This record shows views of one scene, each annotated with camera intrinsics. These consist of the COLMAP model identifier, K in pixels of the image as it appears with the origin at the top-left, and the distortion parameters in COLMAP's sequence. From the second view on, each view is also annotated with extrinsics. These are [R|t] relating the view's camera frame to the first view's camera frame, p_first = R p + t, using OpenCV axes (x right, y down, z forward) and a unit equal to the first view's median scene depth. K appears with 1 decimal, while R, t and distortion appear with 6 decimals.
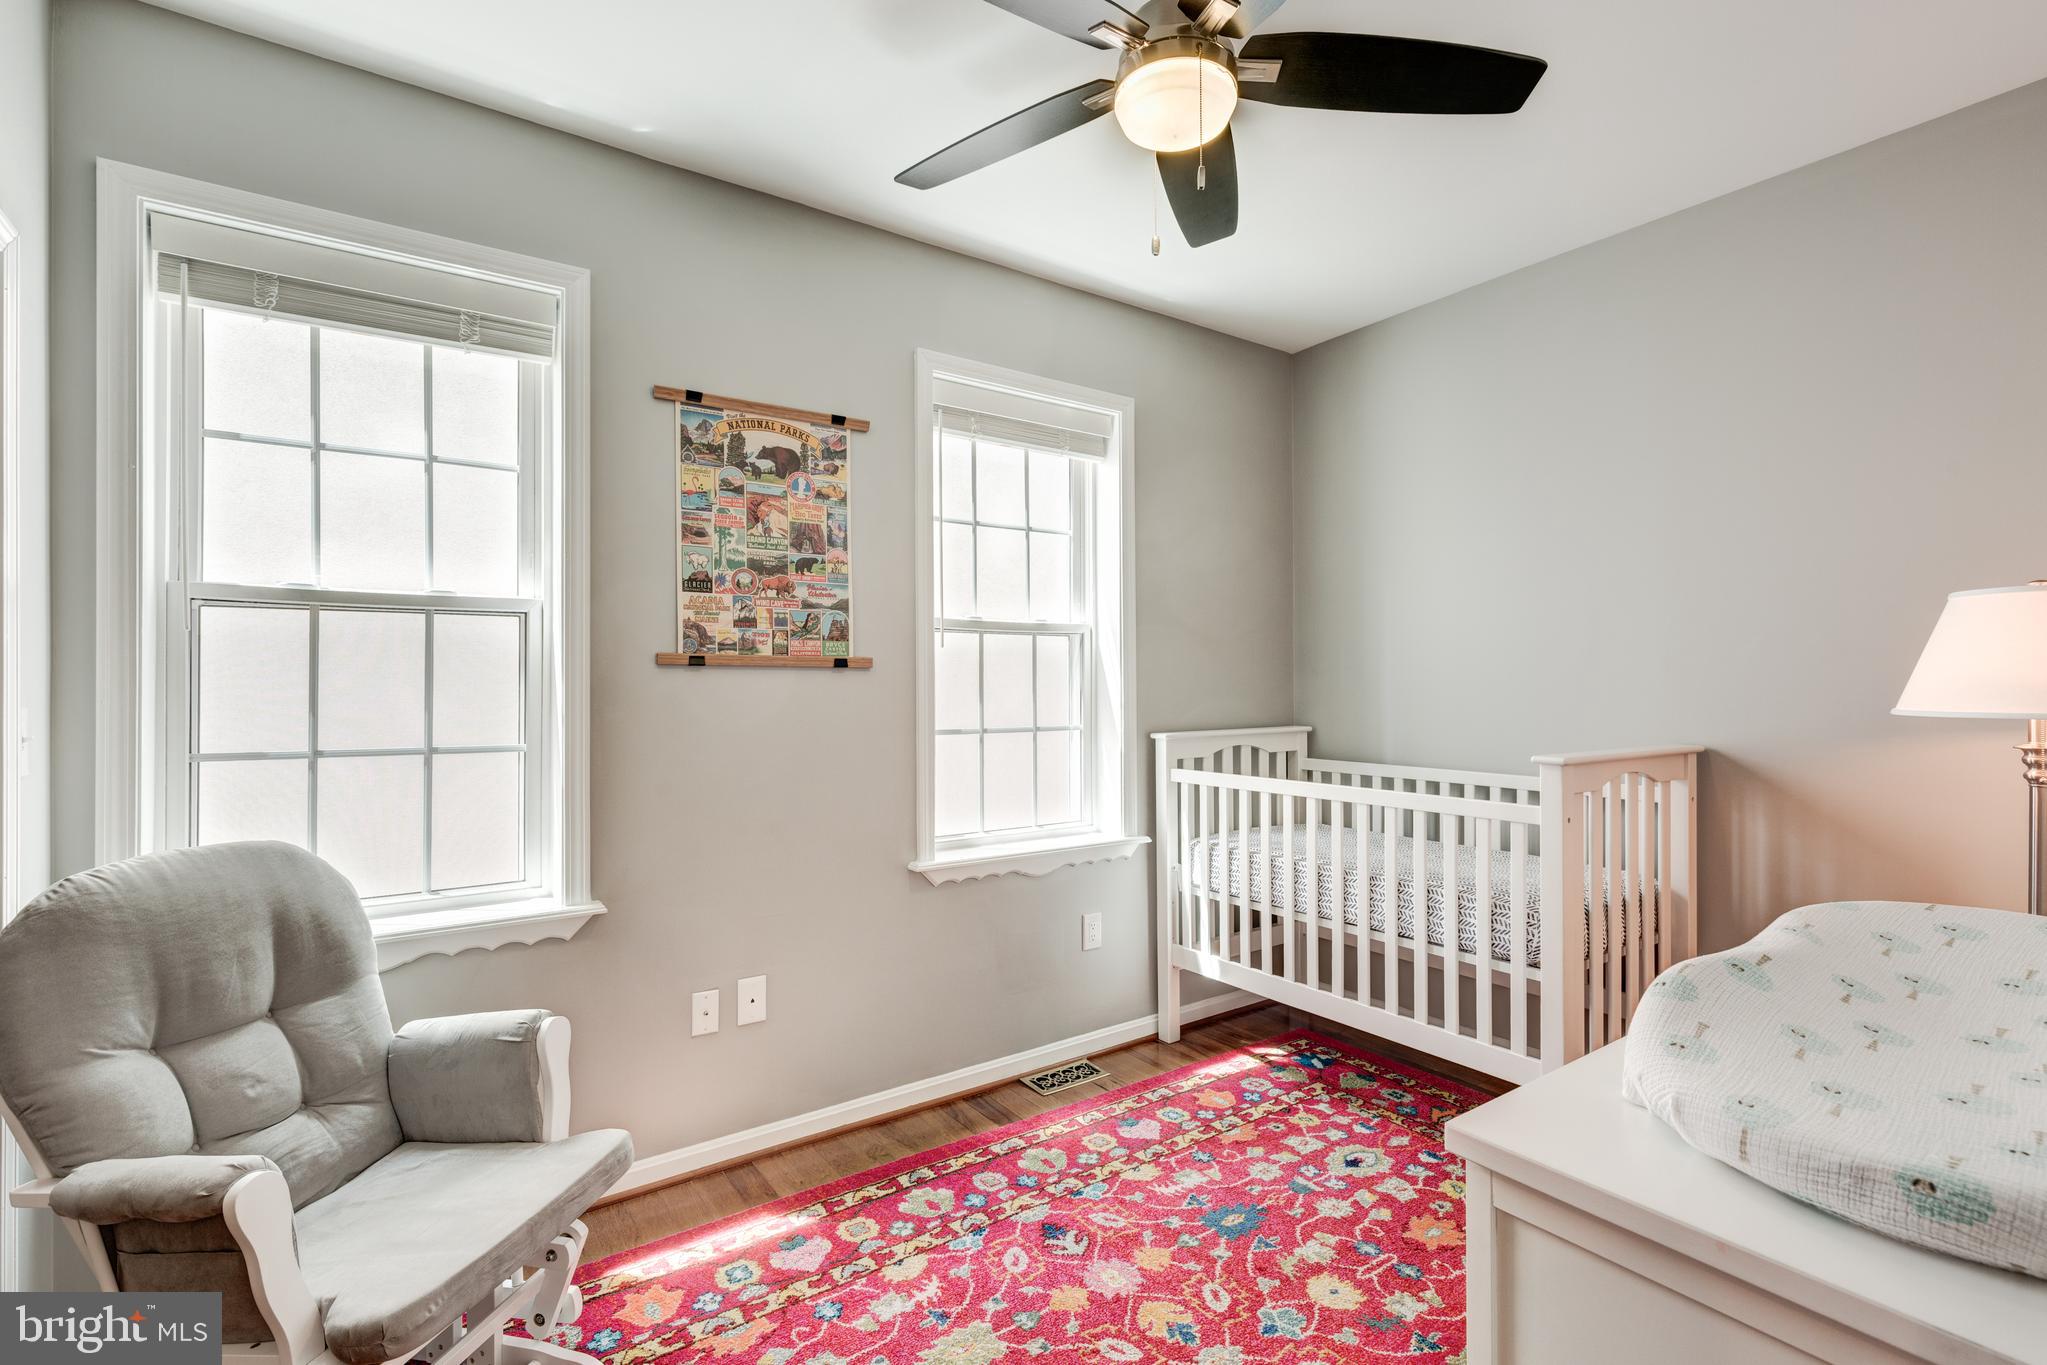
lens RADIAL K [[938.2, 0, 1023.3], [0, 938.2, 709.5], [0, 0, 1]] dist [0.002008, -0.000086]
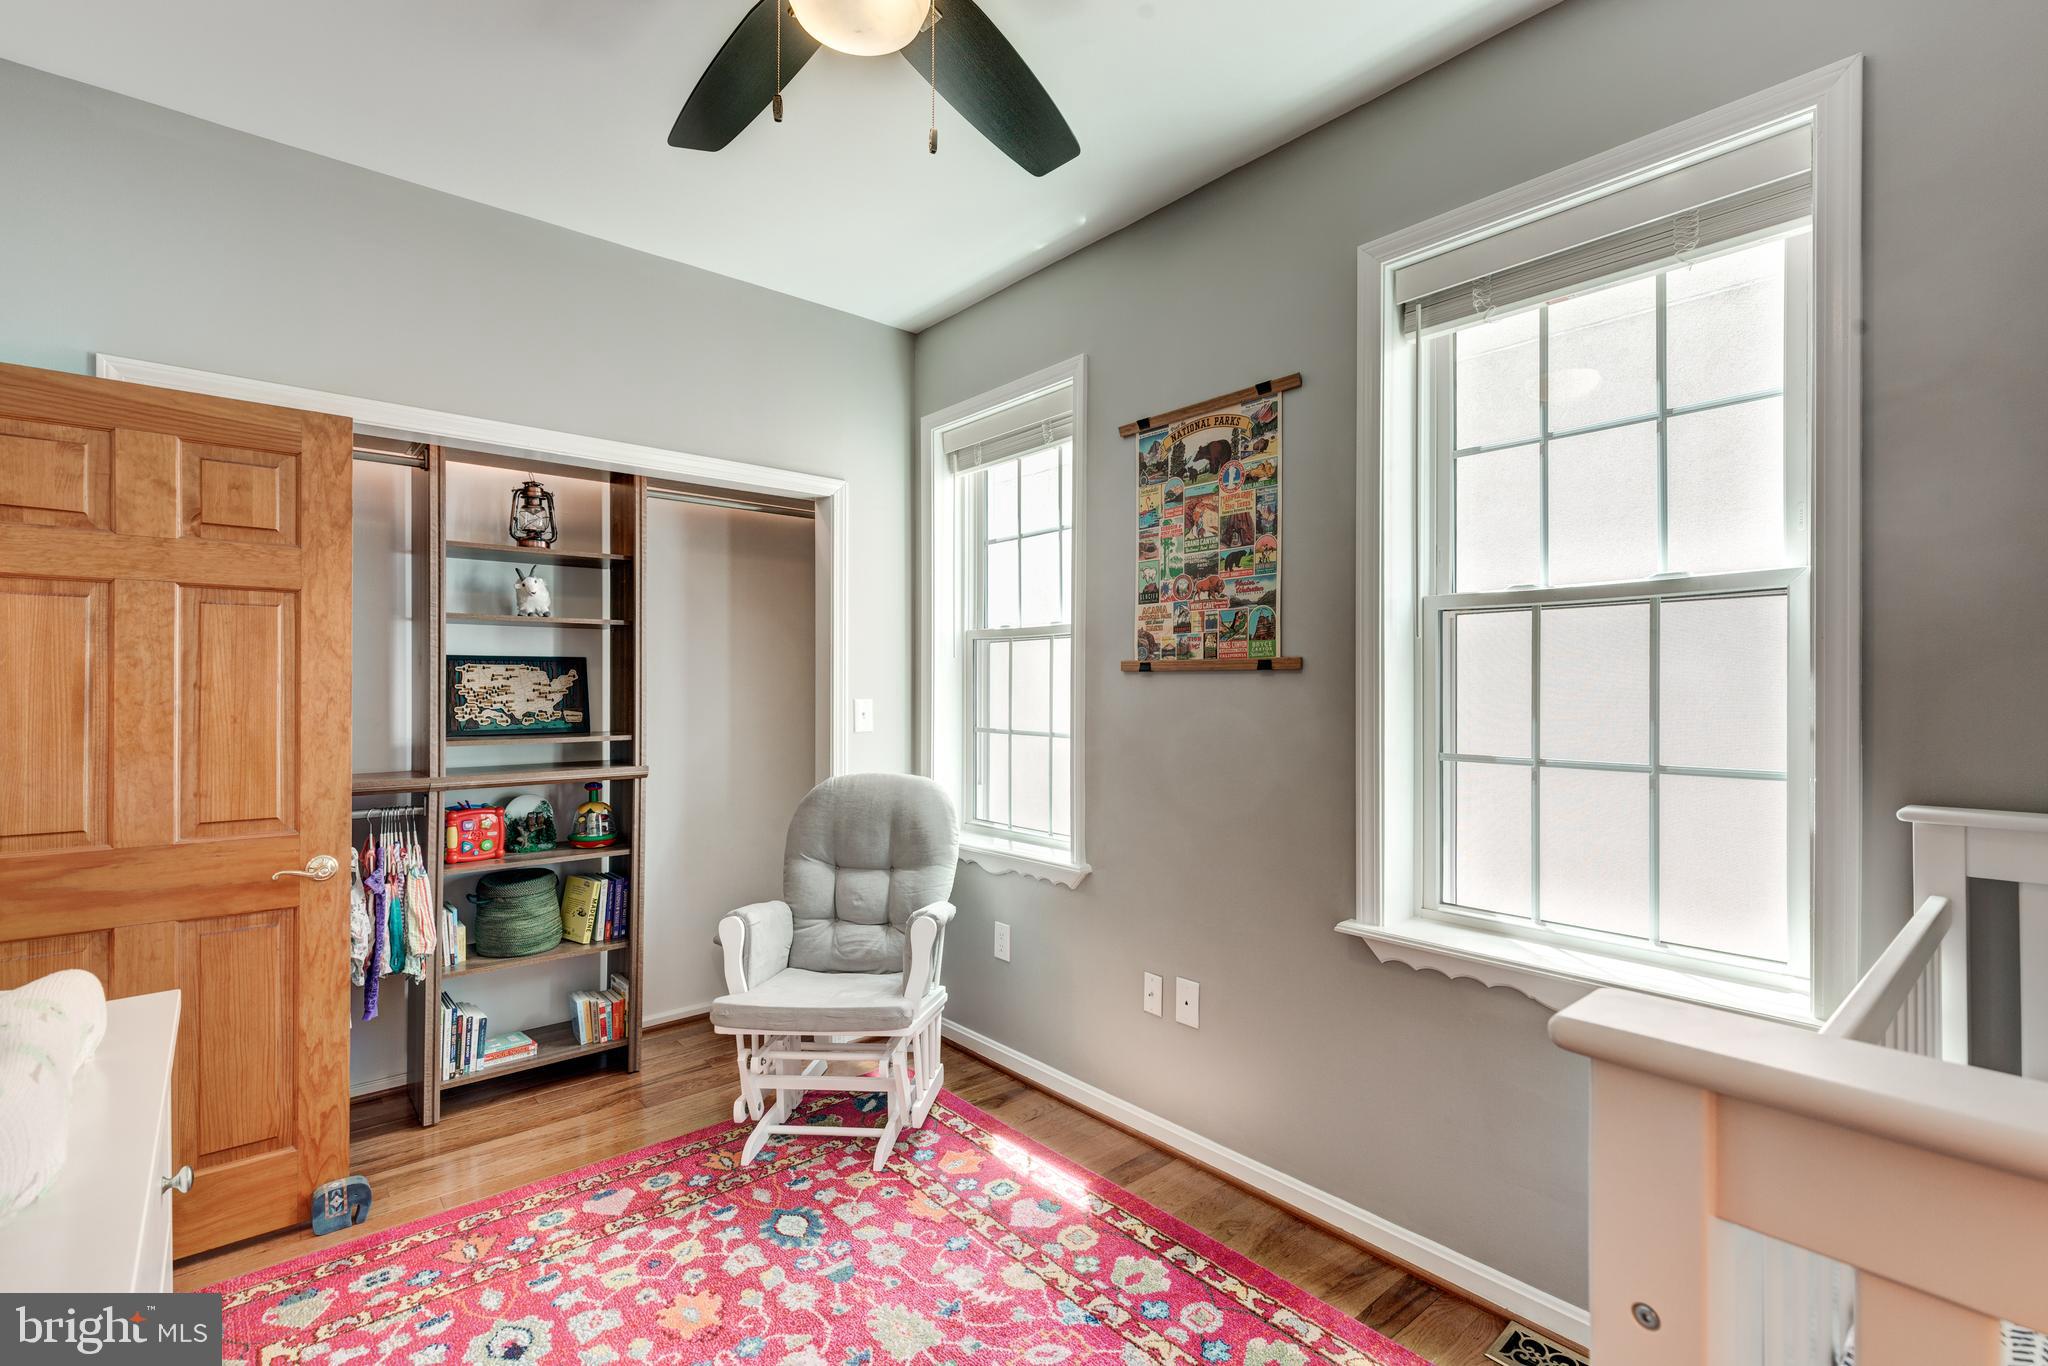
lens RADIAL K [[944.4, 0, 1018.6], [0, 944.4, 701.5], [0, 0, 1]] dist [0.000978, -0.000119]
pose [[0.083811, 0.023340, -0.996208, 0.701367], [-0.016240, 0.999625, 0.022054, -0.032652], [0.996349, 0.014330, 0.084159, 0.733939]]
